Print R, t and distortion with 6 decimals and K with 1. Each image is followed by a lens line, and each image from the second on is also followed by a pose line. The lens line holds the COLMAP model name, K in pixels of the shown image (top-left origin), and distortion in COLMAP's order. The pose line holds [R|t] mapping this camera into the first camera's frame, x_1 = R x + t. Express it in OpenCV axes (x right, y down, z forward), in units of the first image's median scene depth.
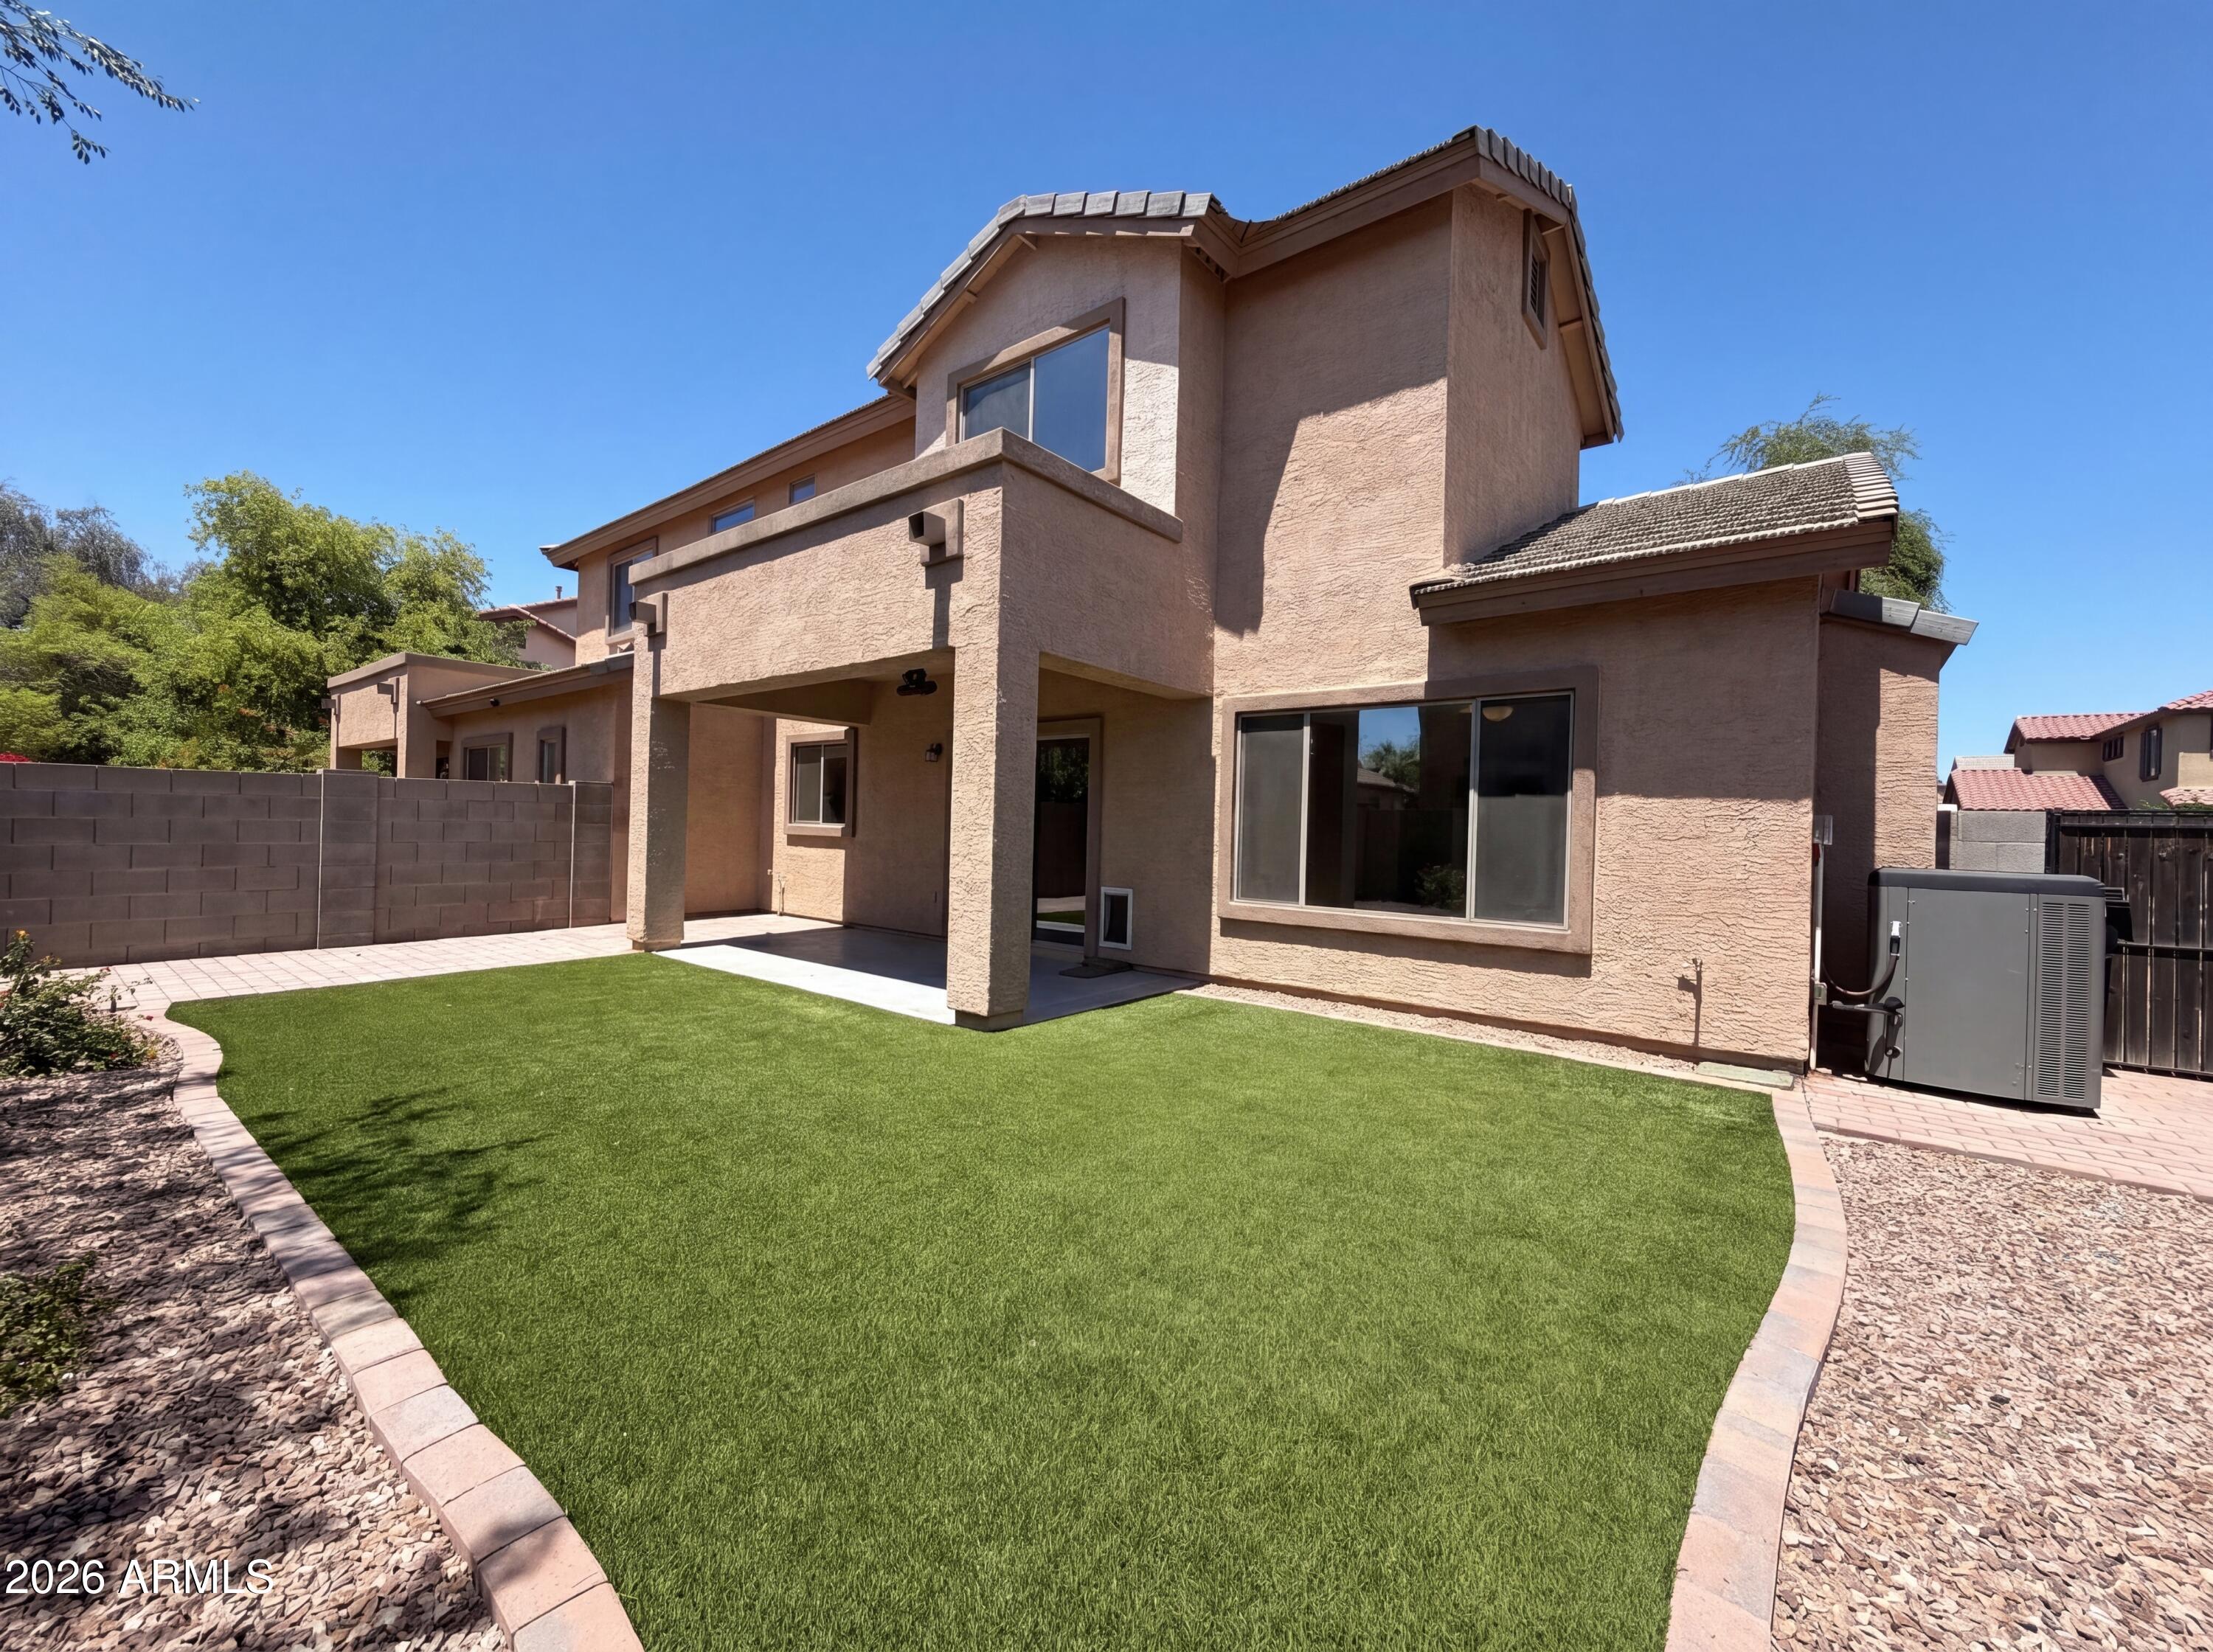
lens RADIAL K [[884.3, 0, 1106.0], [0, 884.3, 822.8], [0, 0, 1]] dist [-0.000624, 0.000012]
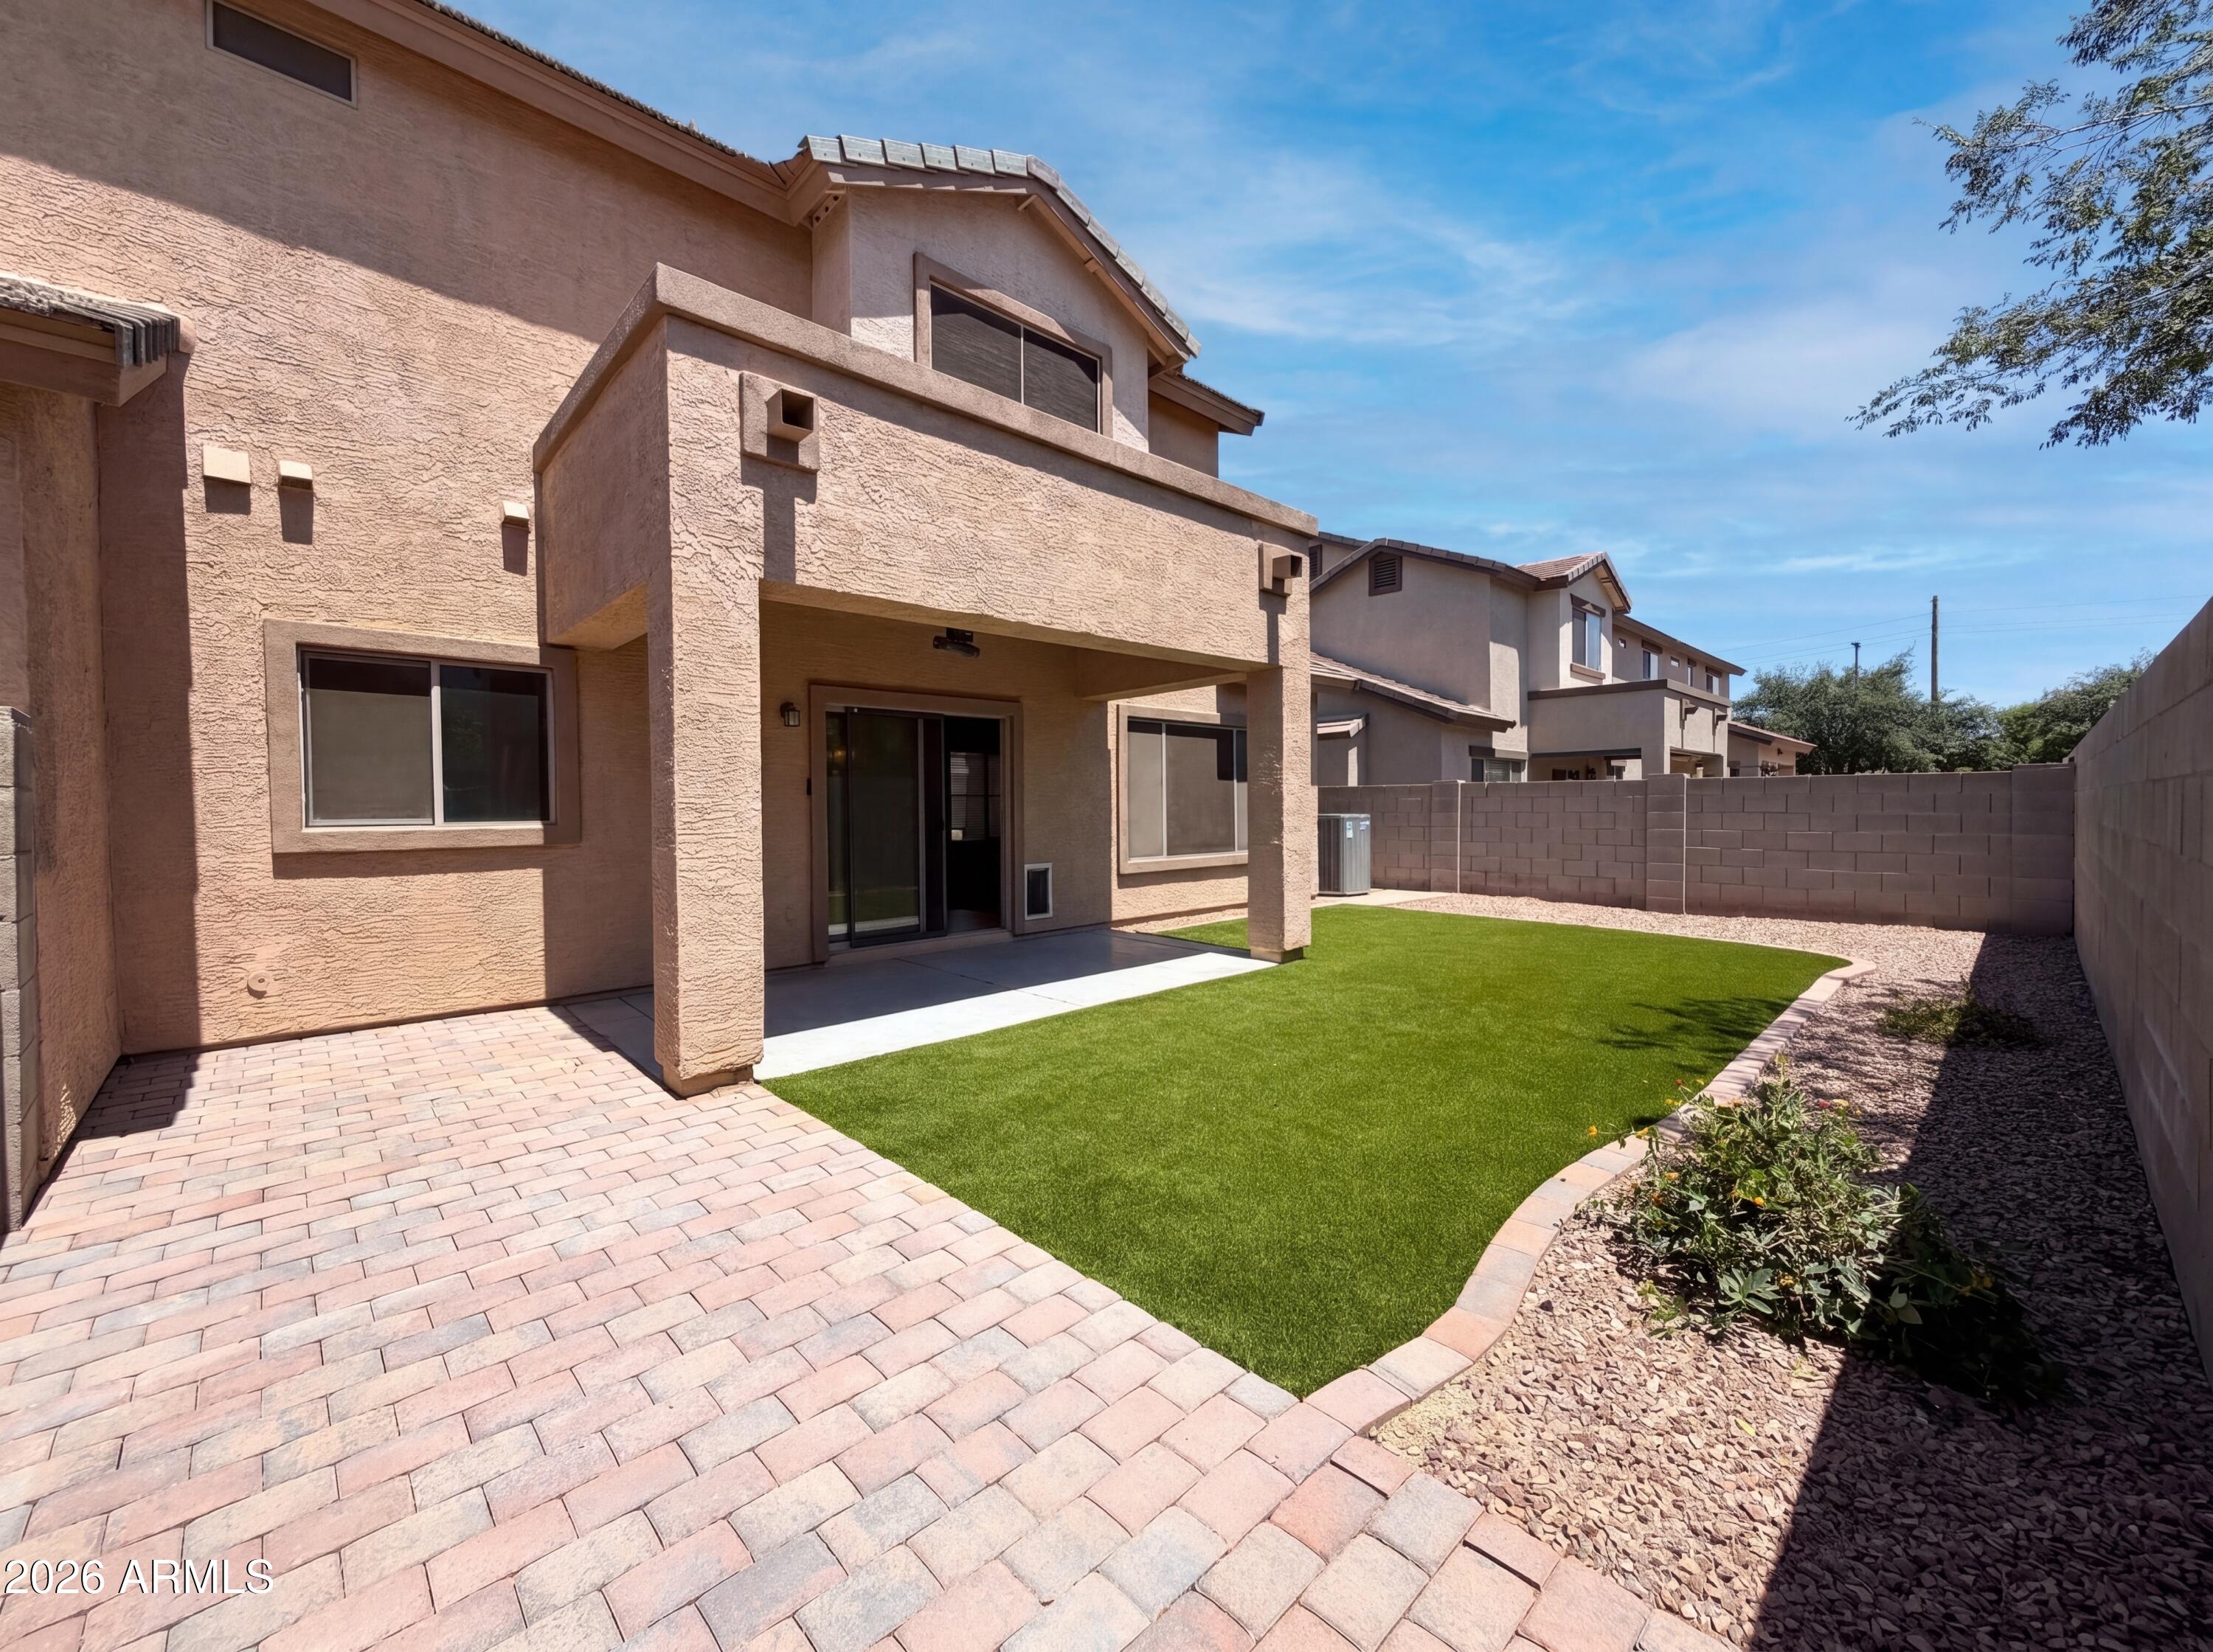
lens RADIAL K [[884.3, 0, 1106.0], [0, 884.3, 822.8], [0, 0, 1]] dist [-0.000624, 0.000012]
pose [[0.128705, -0.043546, 0.990726, -1.143501], [0.010919, 0.999037, 0.042493, -0.023205], [-0.991623, 0.005349, 0.129056, 0.843783]]
